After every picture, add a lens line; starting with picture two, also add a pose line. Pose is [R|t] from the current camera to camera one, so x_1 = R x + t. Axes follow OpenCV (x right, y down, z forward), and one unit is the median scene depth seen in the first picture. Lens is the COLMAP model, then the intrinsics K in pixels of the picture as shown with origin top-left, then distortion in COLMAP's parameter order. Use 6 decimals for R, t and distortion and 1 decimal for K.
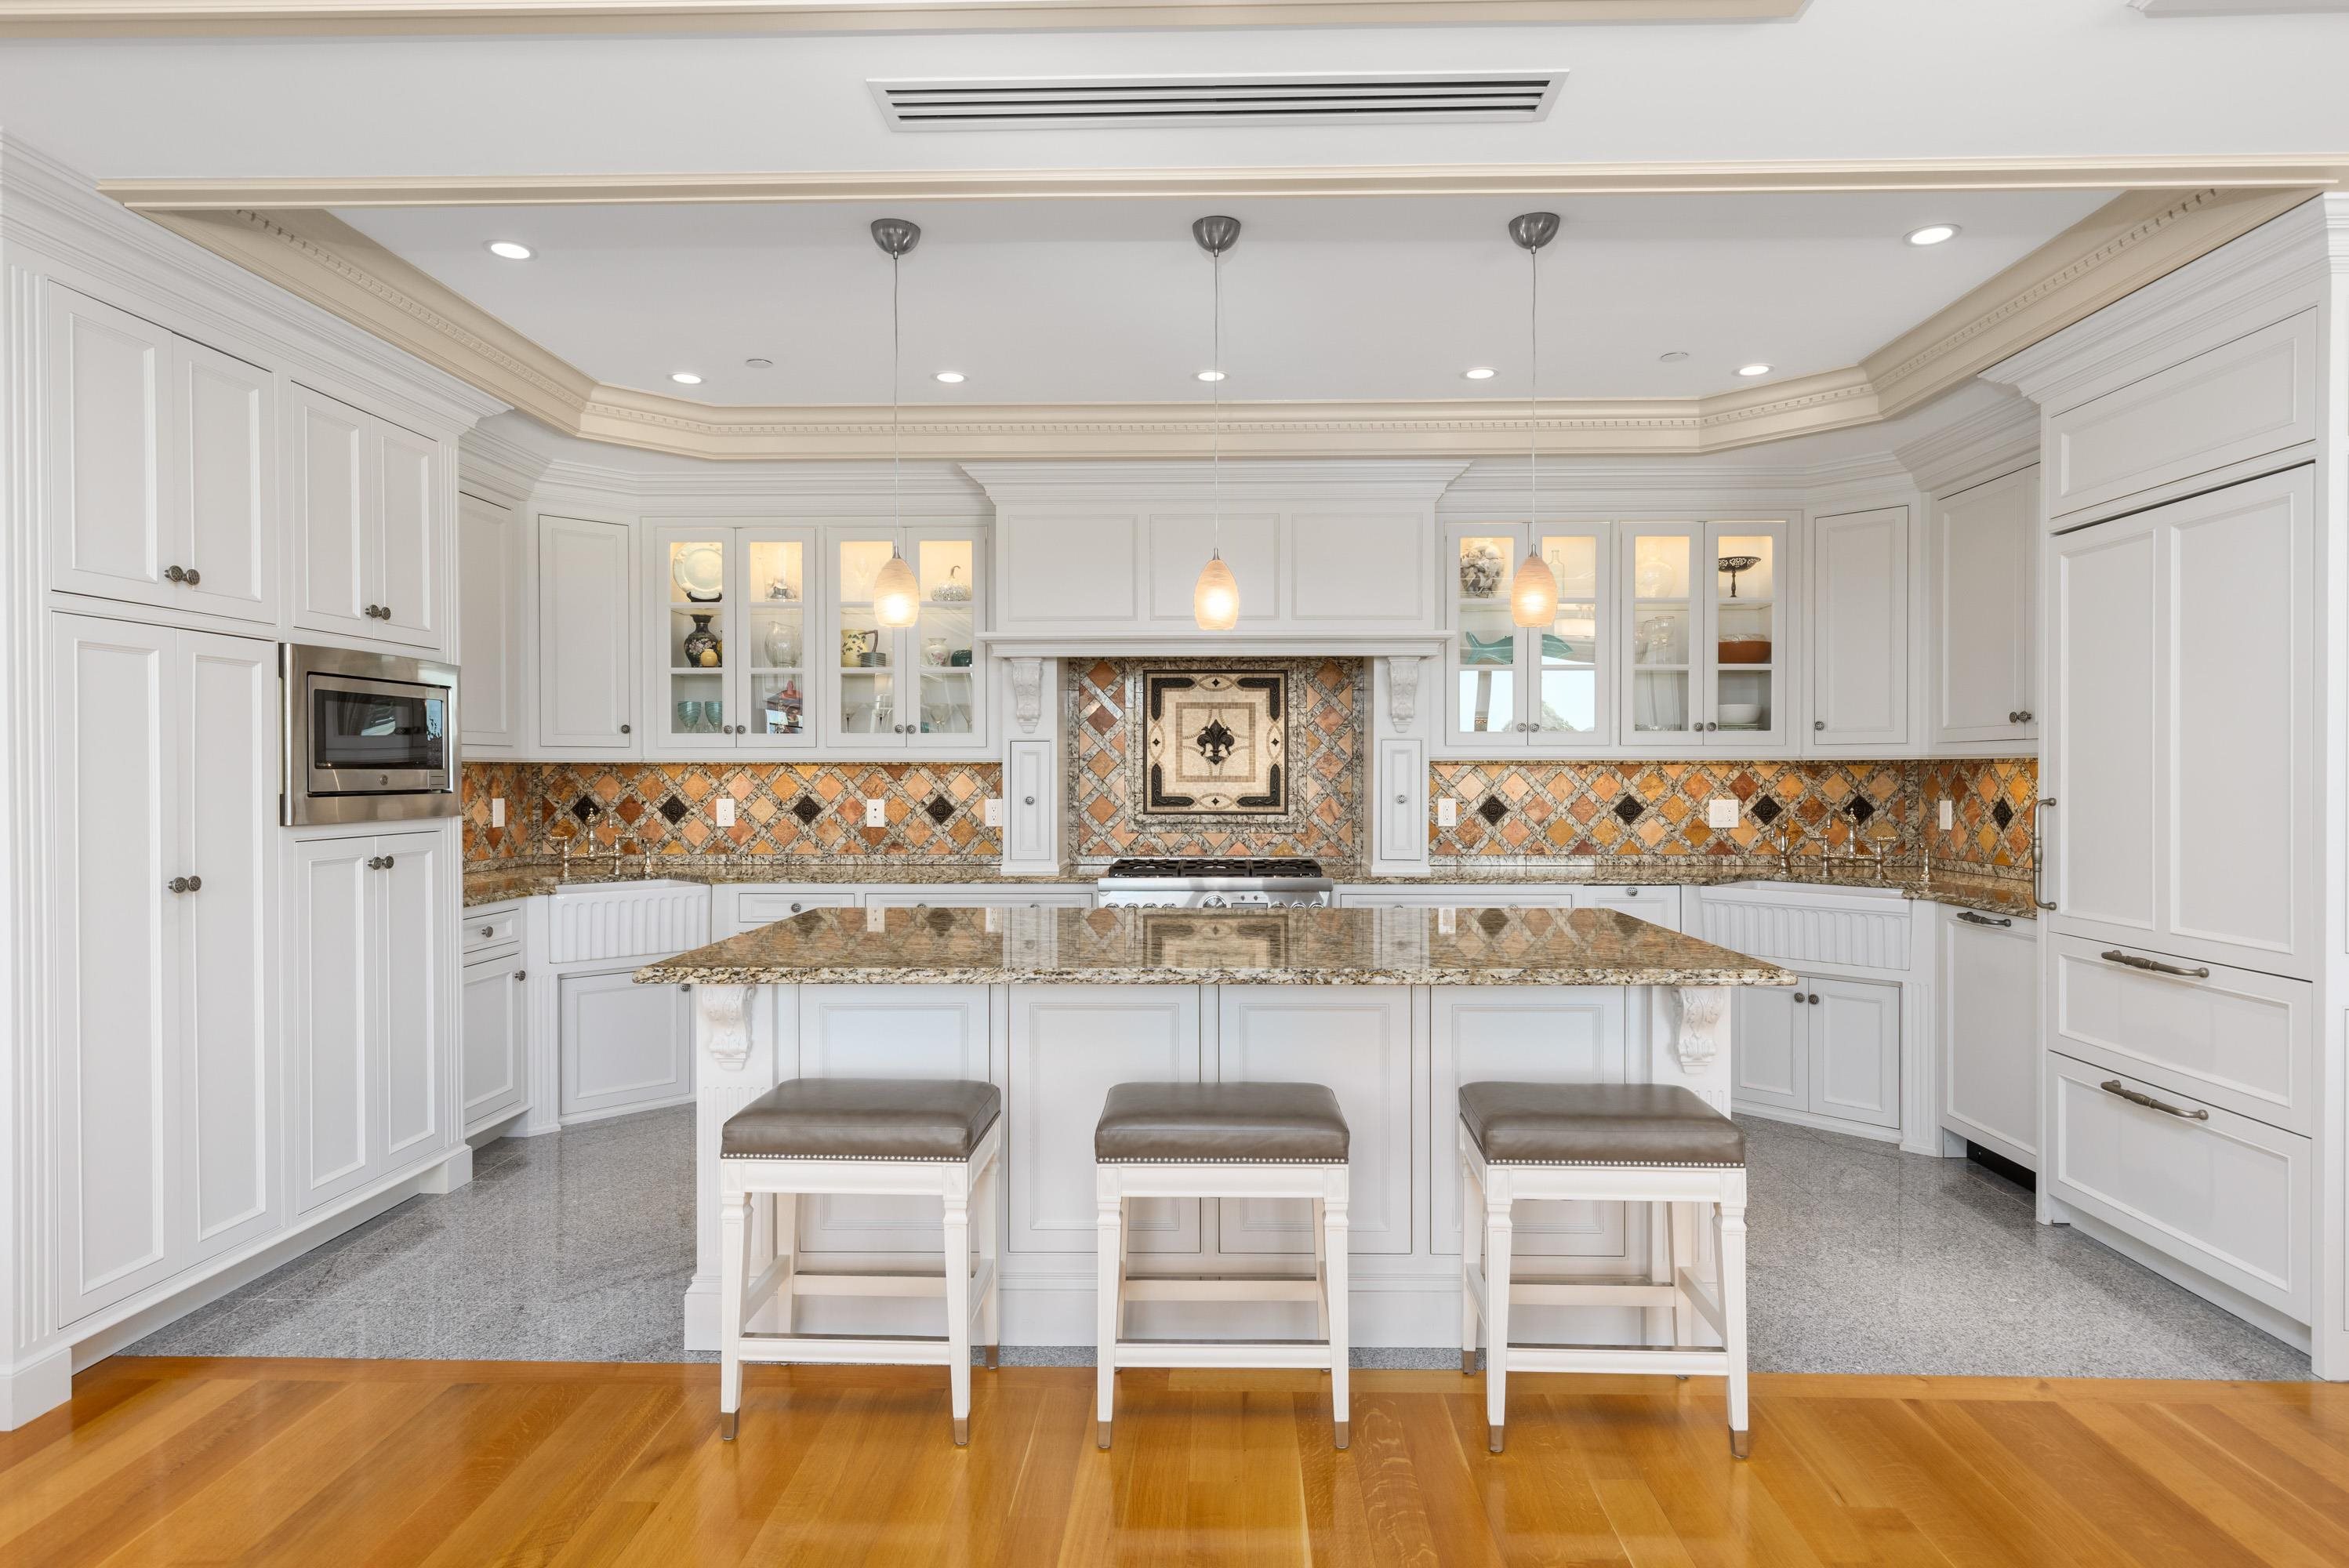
lens RADIAL K [[1284.1, 0, 1193.9], [0, 1284.1, 782.9], [0, 0, 1]] dist [-0.000085, 0.003427]
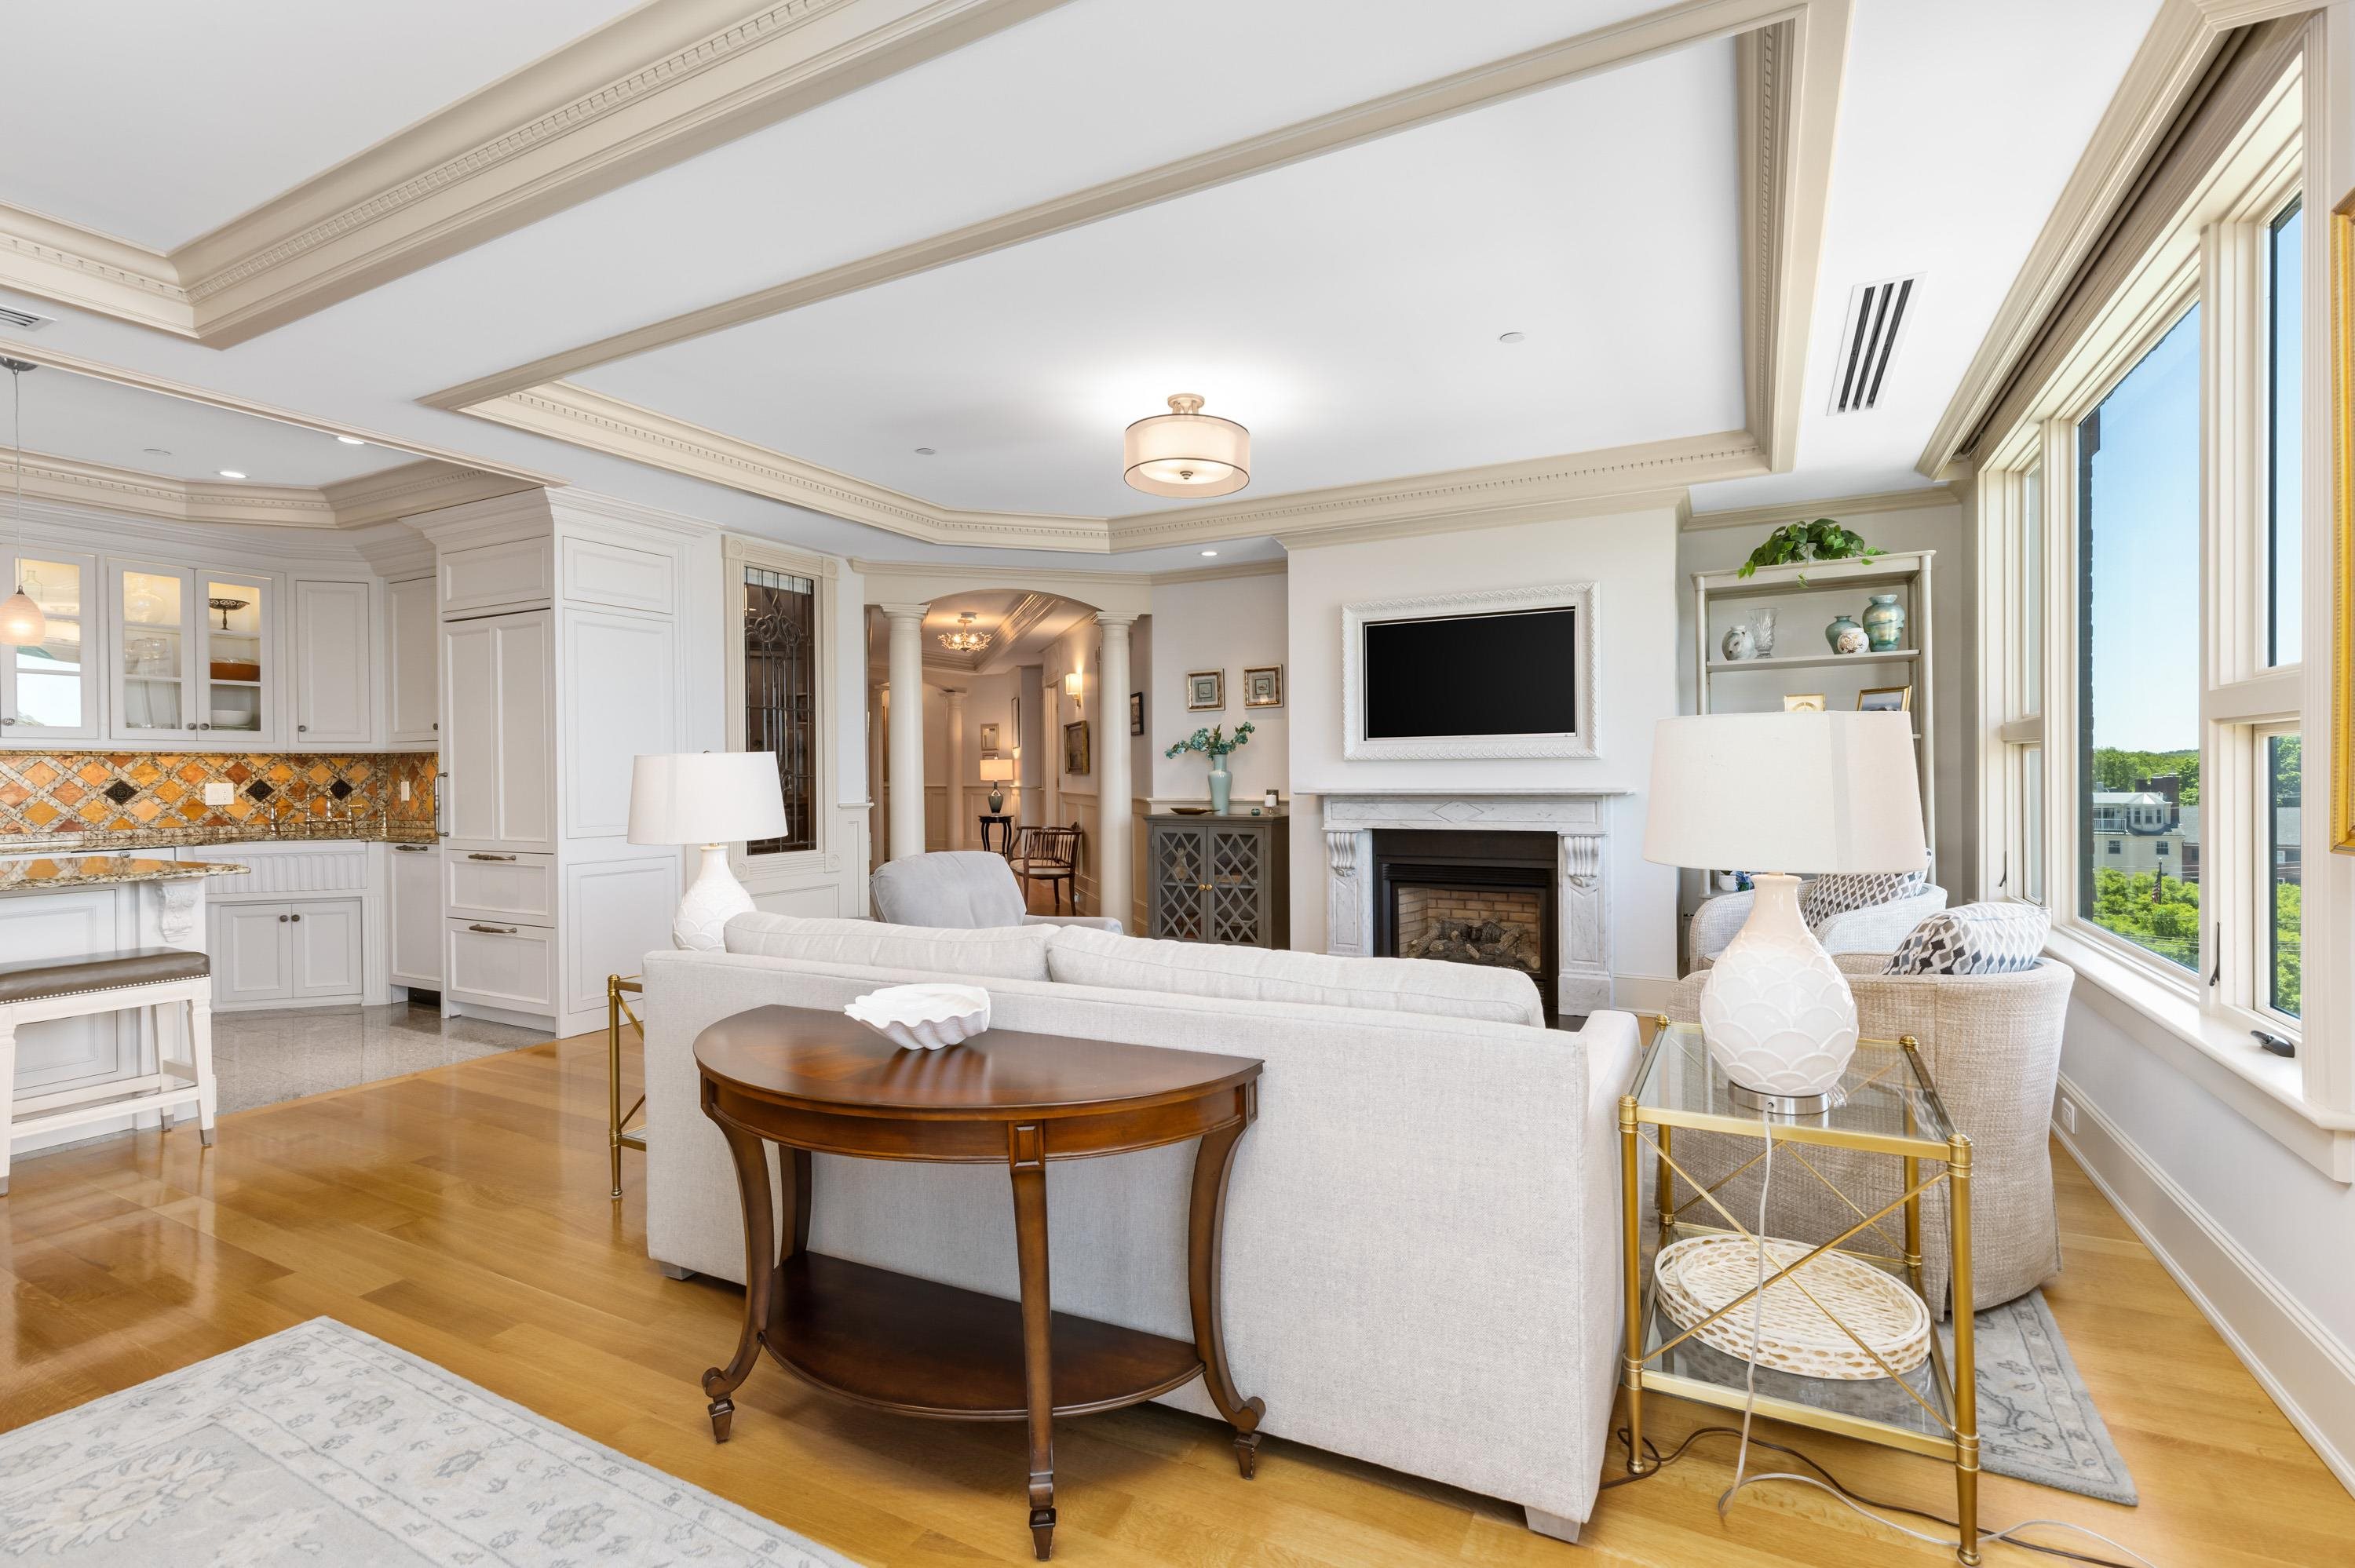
lens RADIAL K [[1062.0, 0, 1184.5], [0, 1062.0, 780.2], [0, 0, 1]] dist [0.007220, -0.001744]
pose [[0.447403, -0.008426, 0.894293, -0.116729], [0.016334, 0.999866, 0.001248, 0.024386], [-0.894183, 0.014049, 0.447481, -0.358679]]
